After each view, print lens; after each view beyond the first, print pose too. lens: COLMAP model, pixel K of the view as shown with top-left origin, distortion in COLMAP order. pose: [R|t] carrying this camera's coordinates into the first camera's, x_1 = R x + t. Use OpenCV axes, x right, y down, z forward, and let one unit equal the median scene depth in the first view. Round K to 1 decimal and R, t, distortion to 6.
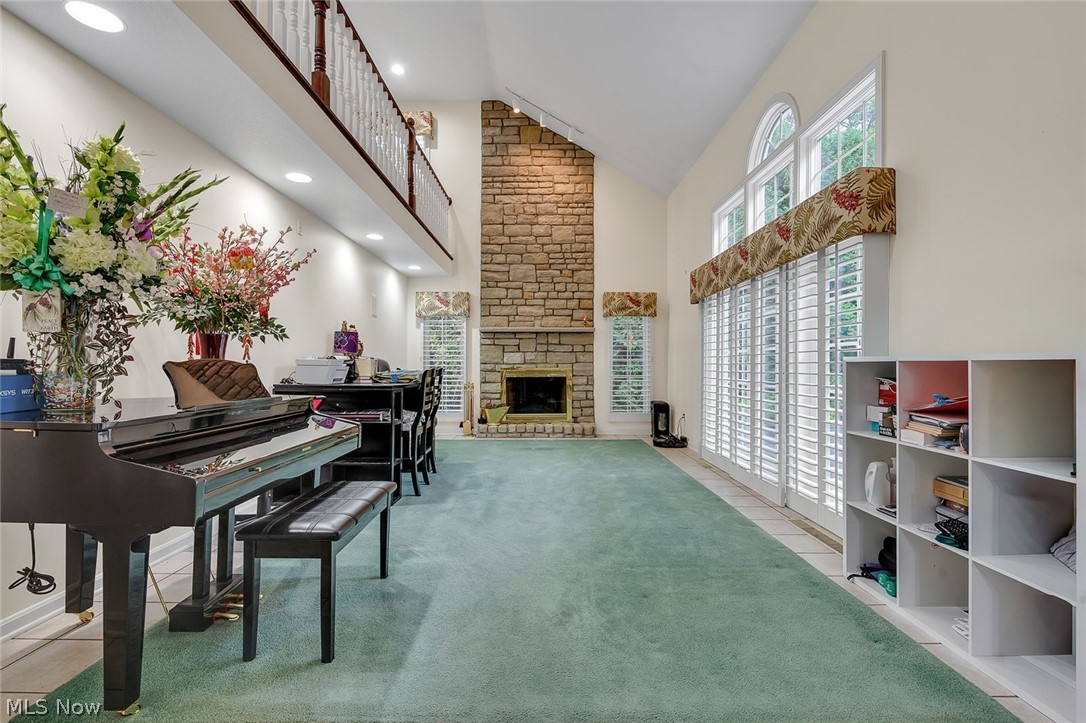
lens RADIAL K [[493.7, 0, 542.6], [0, 493.7, 361.5], [0, 0, 1]] dist [-0.002708, 0.001206]
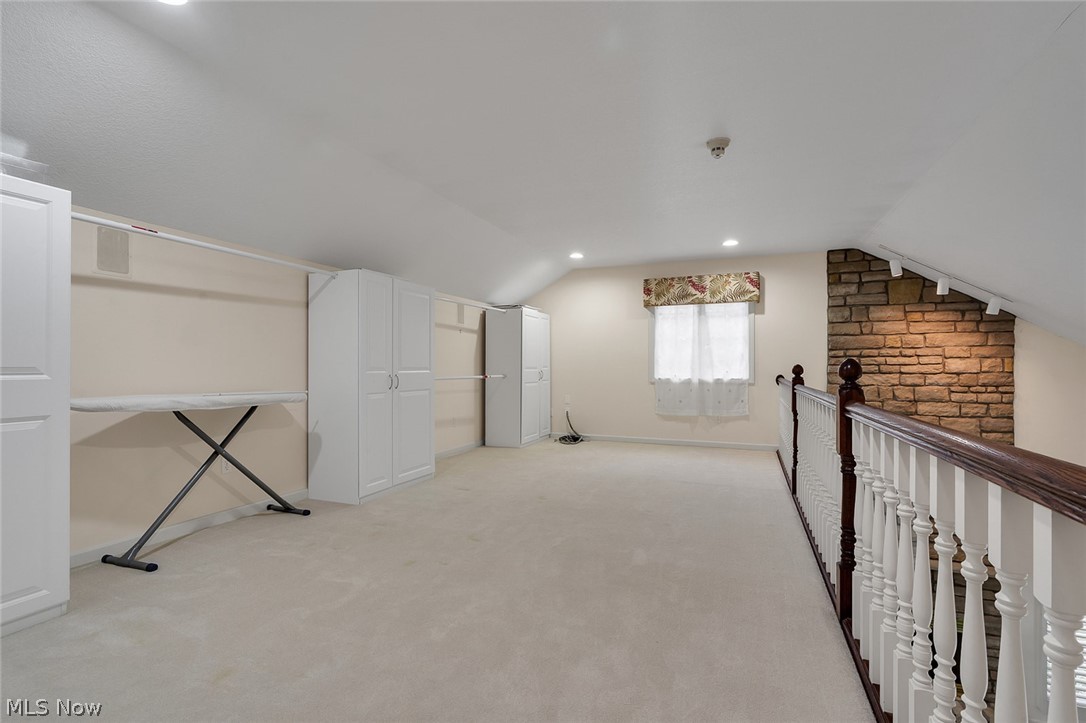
lens RADIAL K [[493.7, 0, 545.7], [0, 493.7, 363.2], [0, 0, 1]] dist [-0.002708, 0.001206]
pose [[0.931802, -0.002344, -0.362959, -0.255279], [0.004137, 0.999983, 0.004162, -0.359569], [0.362943, -0.005380, 0.931796, 0.126952]]
